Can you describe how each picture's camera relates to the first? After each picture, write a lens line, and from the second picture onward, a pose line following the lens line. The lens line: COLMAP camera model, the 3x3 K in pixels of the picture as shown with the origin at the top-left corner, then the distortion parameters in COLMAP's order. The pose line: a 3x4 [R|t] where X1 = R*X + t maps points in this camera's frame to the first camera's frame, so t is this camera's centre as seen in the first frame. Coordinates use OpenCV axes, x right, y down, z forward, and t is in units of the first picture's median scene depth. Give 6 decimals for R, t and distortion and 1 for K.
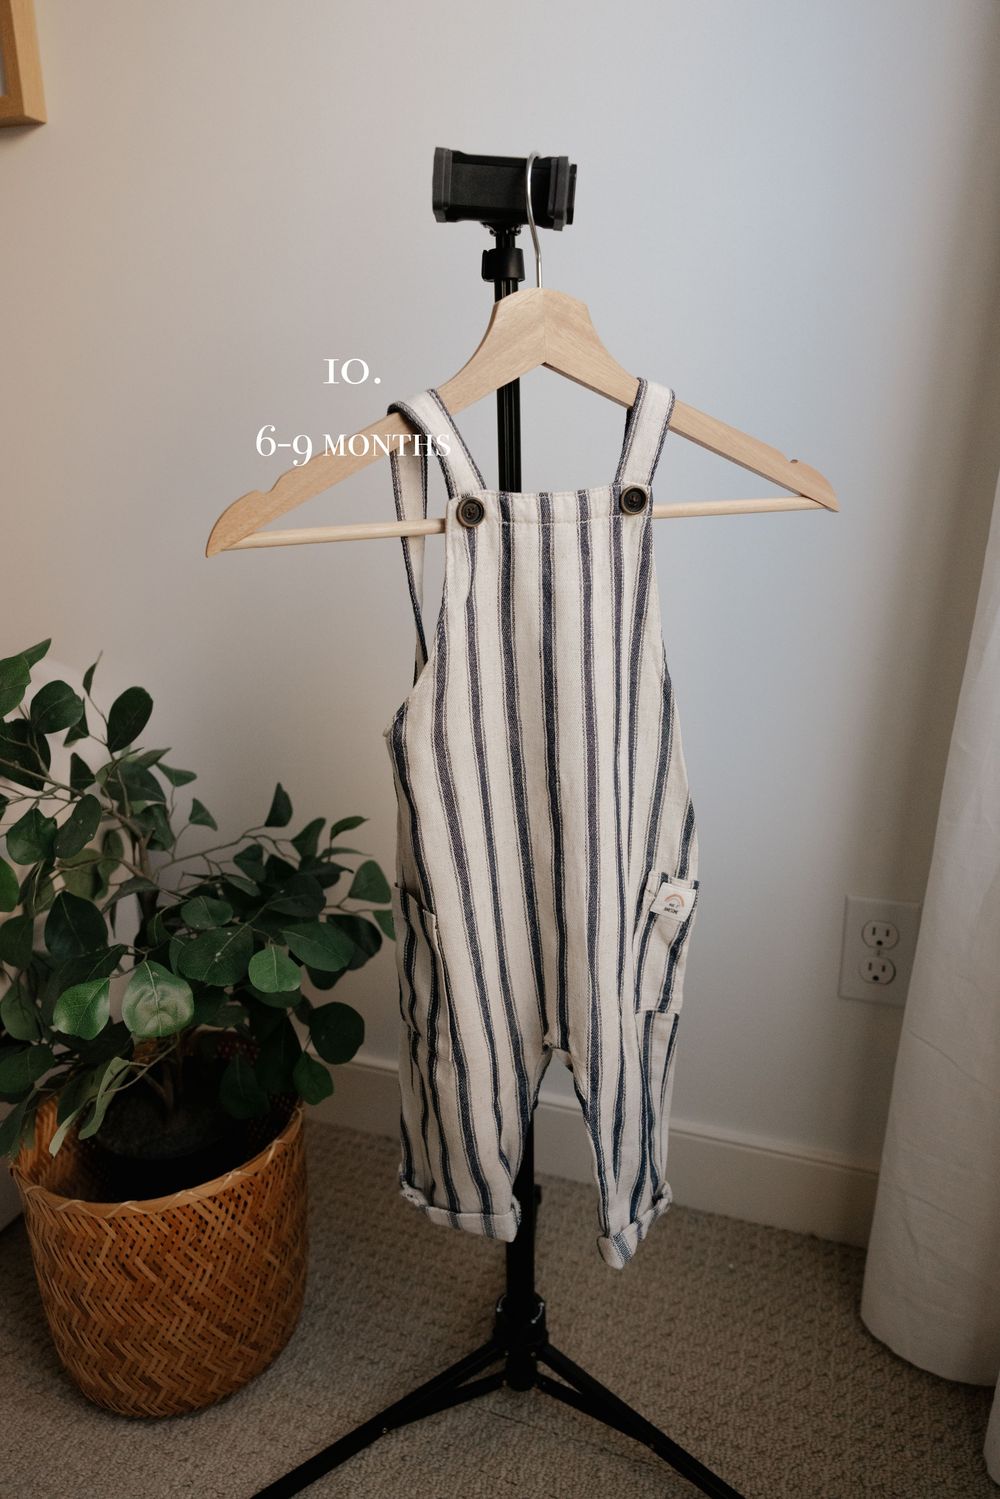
lens RADIAL K [[1027.5, 0, 483.9], [0, 1027.5, 755.1], [0, 0, 1]] dist [0.018736, -0.004208]
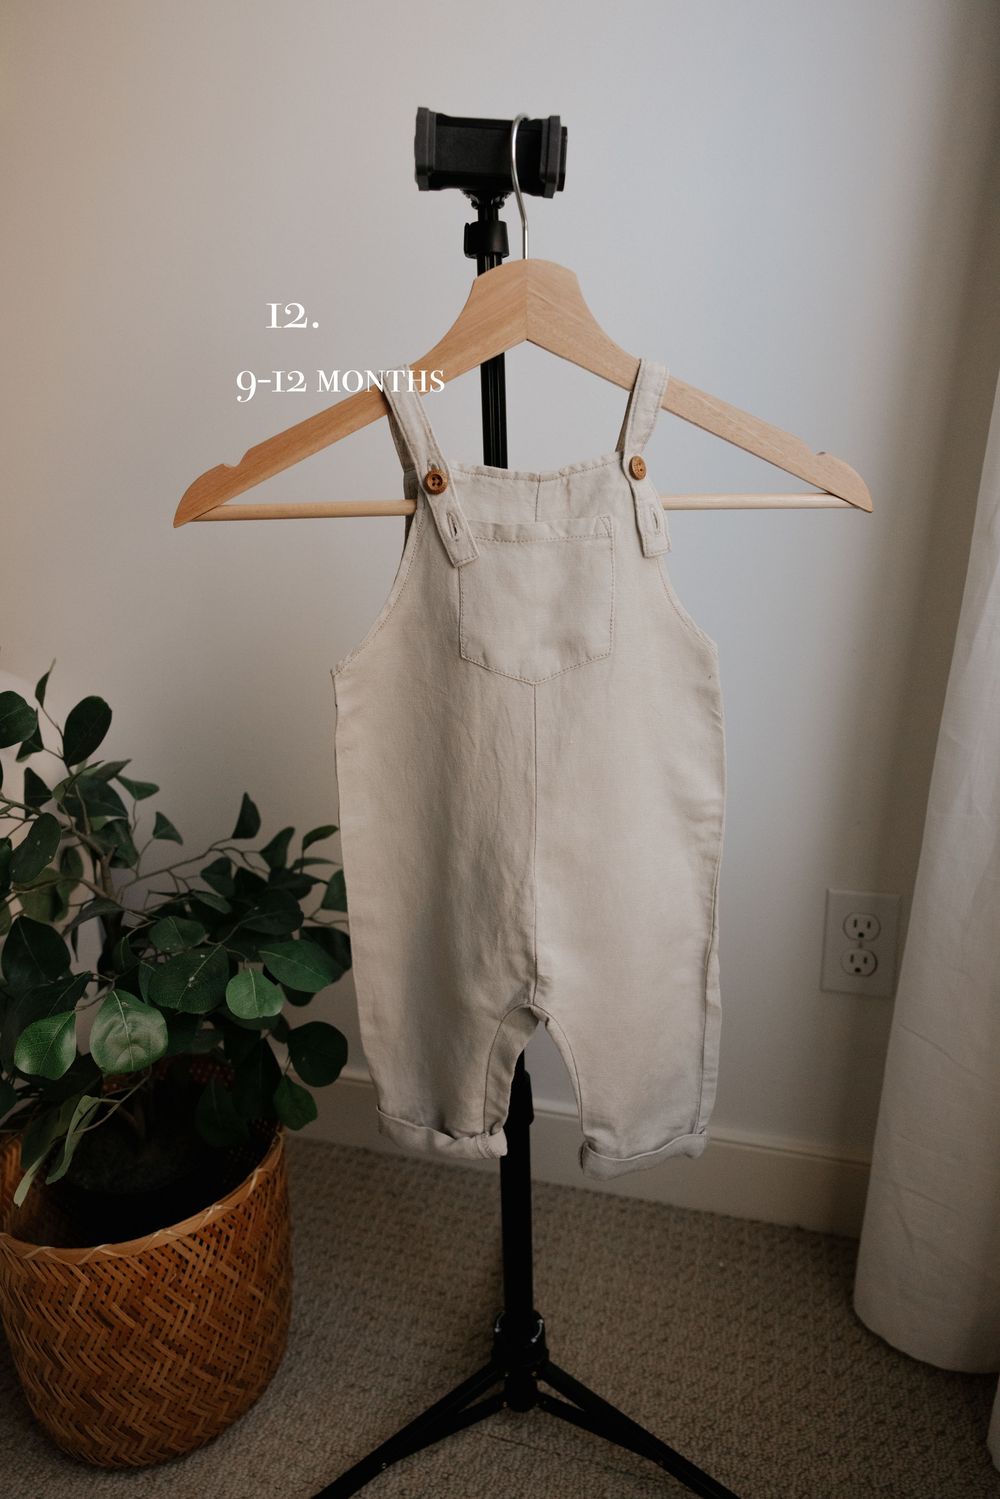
lens RADIAL K [[992.9, 0, 490.2], [0, 992.9, 751.8], [0, 0, 1]] dist [-0.004034, 0.012523]
pose [[0.997747, -0.028480, 0.060749, -0.030580], [0.028571, 0.999592, -0.000623, -0.004458], [-0.060706, 0.002357, 0.998153, 0.068265]]
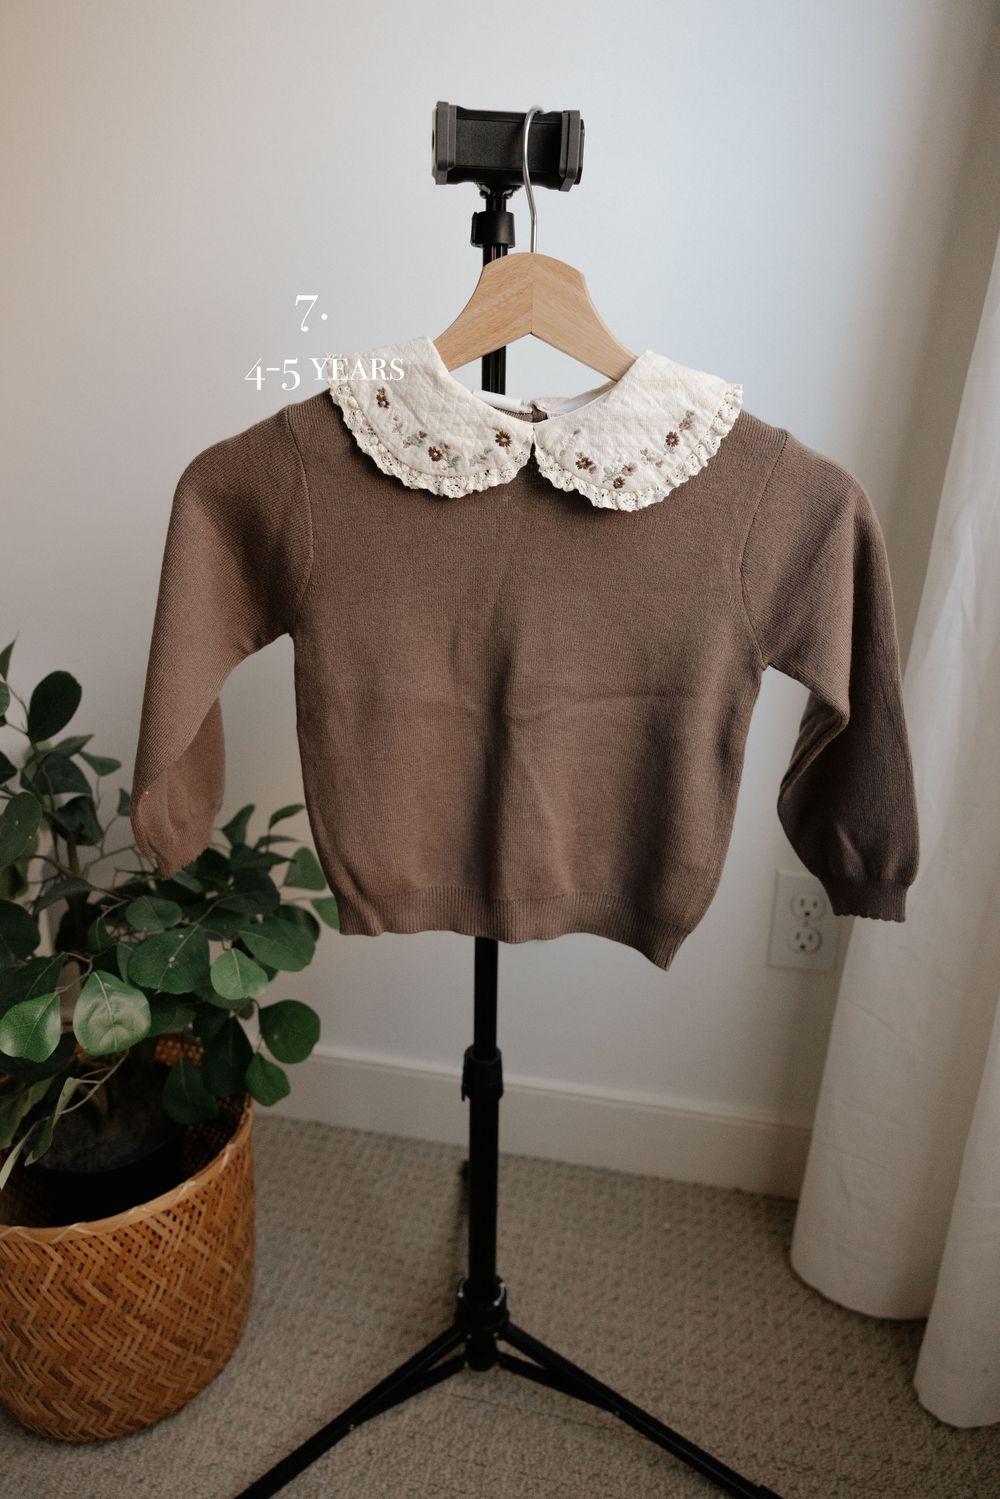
lens RADIAL K [[992.9, 0, 493.0], [0, 992.9, 753.9], [0, 0, 1]] dist [-0.004034, 0.012523]
pose [[0.989288, -0.014988, 0.145205, -0.083559], [0.010452, 0.999435, 0.031952, -0.016573], [-0.145601, -0.030092, 0.988886, 0.059025]]
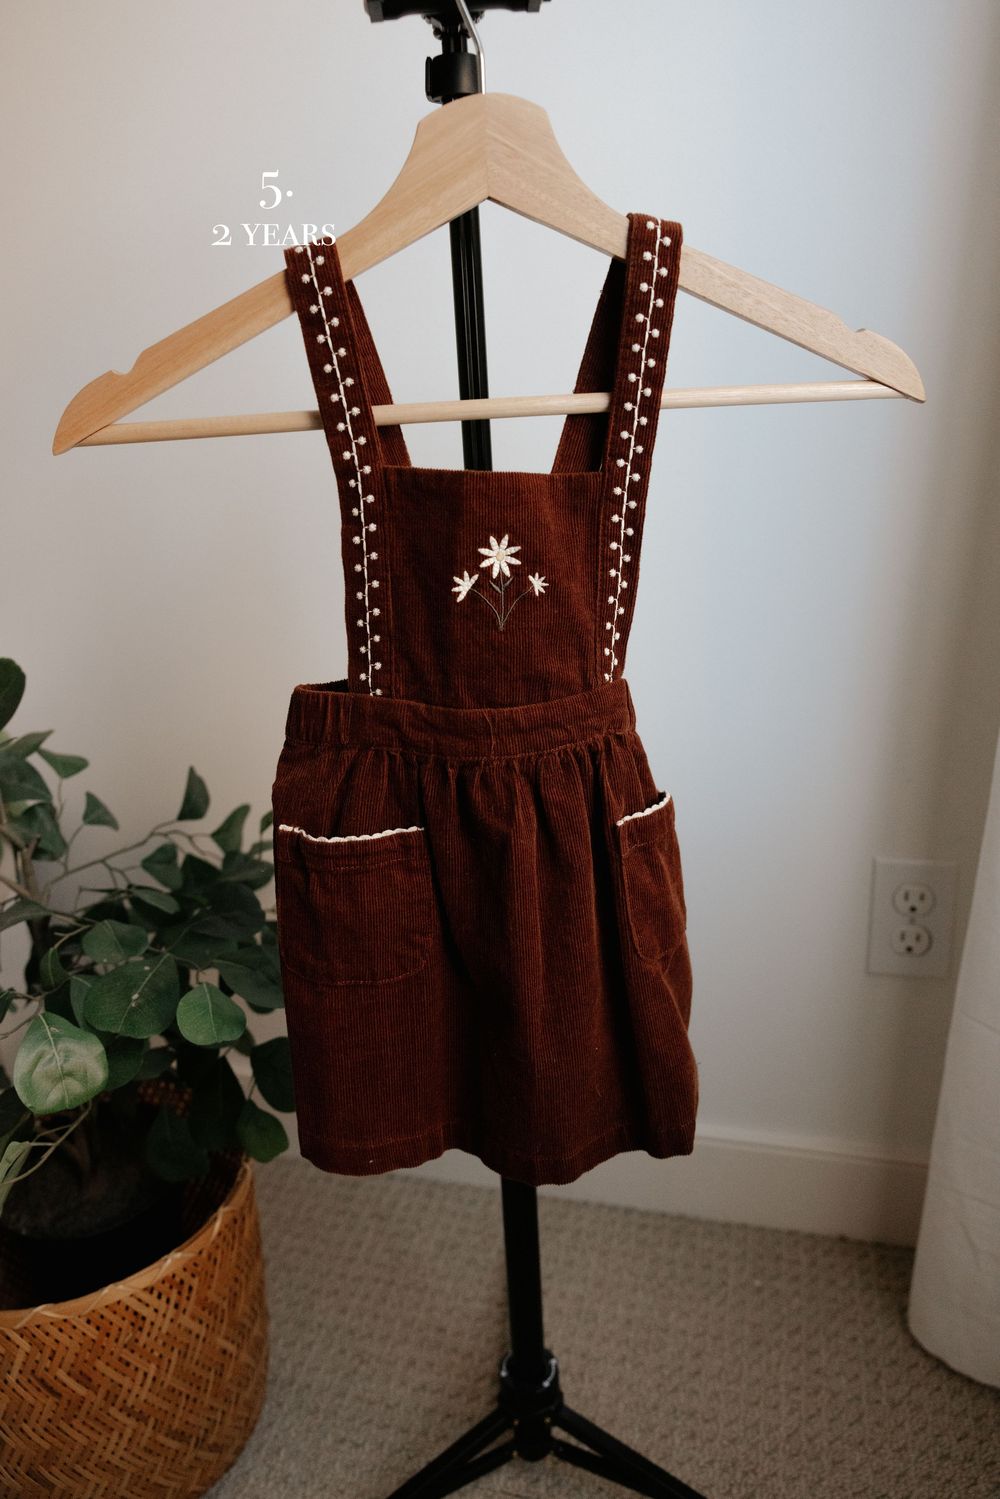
lens RADIAL K [[1102.8, 0, 491.5], [0, 1102.8, 743.1], [0, 0, 1]] dist [-0.043039, 0.040181]
pose [[0.995046, -0.061239, 0.078315, -0.033764], [0.058314, 0.997532, 0.039113, -0.012549], [-0.080517, -0.034352, 0.996161, 0.130062]]
